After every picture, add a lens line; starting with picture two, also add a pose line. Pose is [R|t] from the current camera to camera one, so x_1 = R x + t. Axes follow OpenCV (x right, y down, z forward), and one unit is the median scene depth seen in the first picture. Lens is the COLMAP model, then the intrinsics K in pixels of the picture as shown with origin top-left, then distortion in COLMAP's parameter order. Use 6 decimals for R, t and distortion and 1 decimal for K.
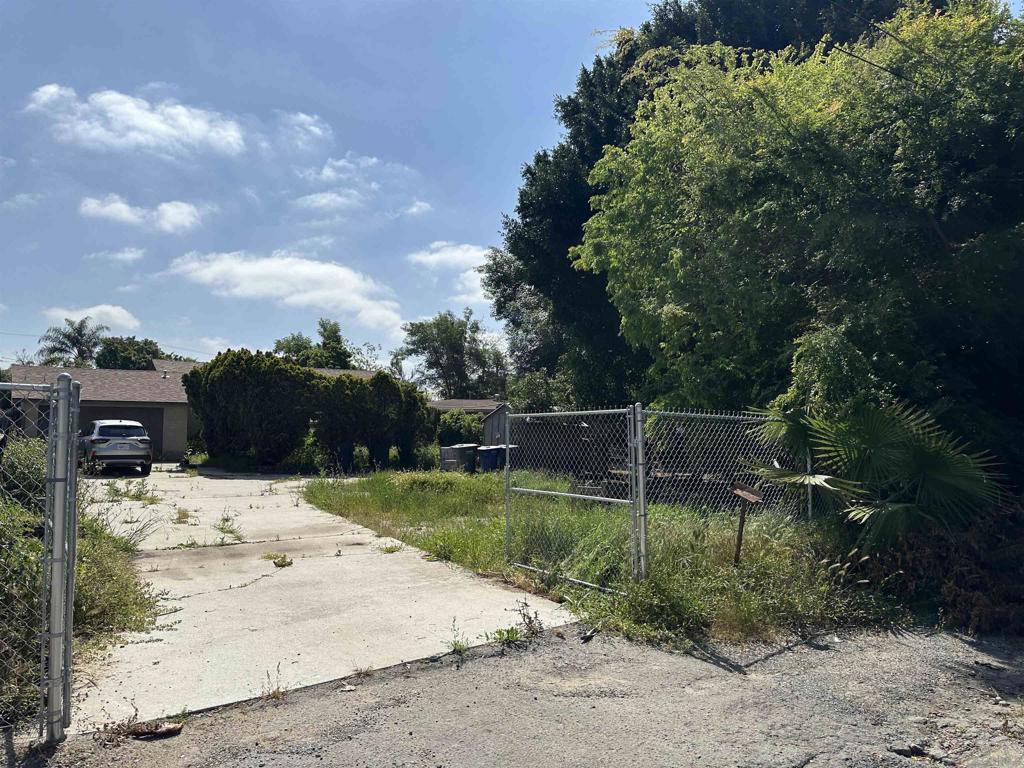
lens RADIAL K [[722.7, 0, 512.0], [0, 722.7, 384.0], [0, 0, 1]] dist [0.095138, -0.152882]
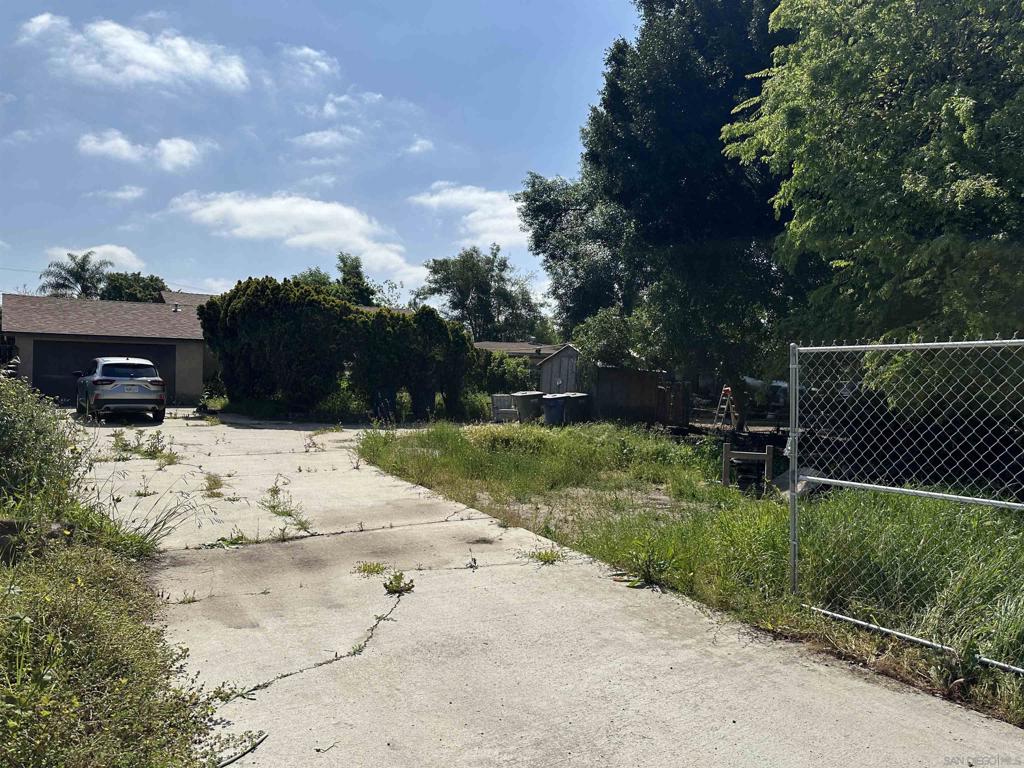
lens RADIAL K [[722.7, 0, 512.0], [0, 722.7, 384.0], [0, 0, 1]] dist [0.095138, -0.152882]
pose [[0.999907, 0.011842, -0.006817, -0.067956], [-0.011296, 0.997108, 0.075147, 0.009017], [0.007687, -0.075063, 0.997149, 0.127599]]
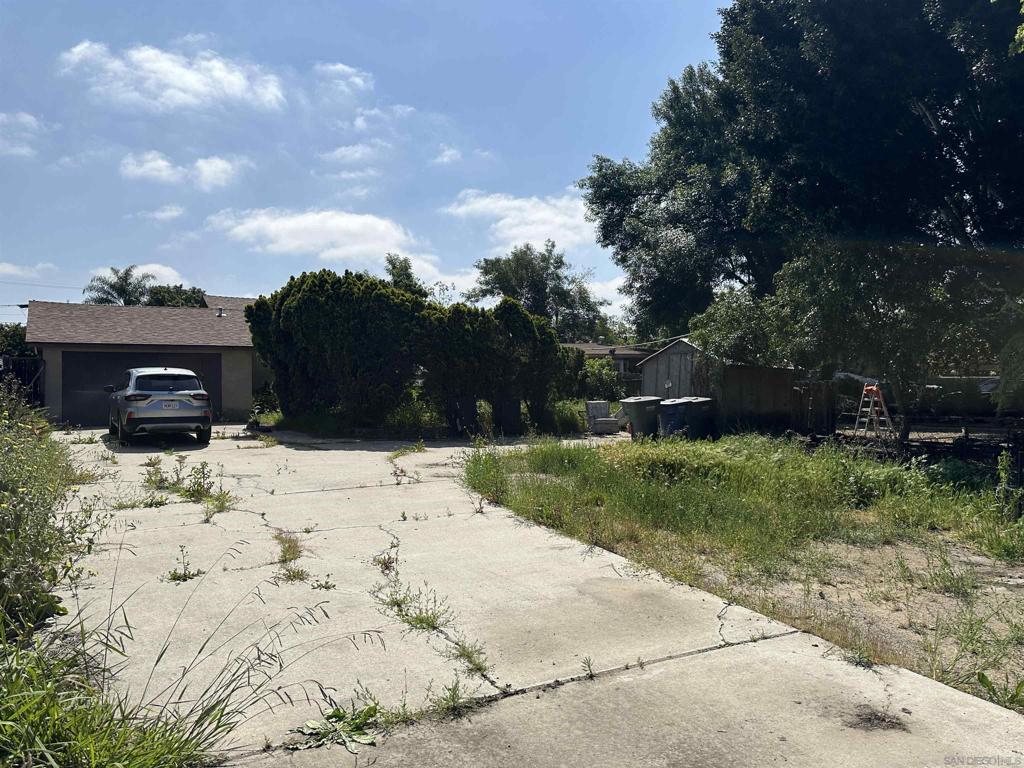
lens RADIAL K [[722.7, 0, 512.0], [0, 722.7, 384.0], [0, 0, 1]] dist [0.095138, -0.152882]
pose [[0.998314, -0.012384, -0.056706, -0.130504], [0.016170, 0.997635, 0.066800, 0.019109], [0.055745, -0.067604, 0.996154, 0.255072]]
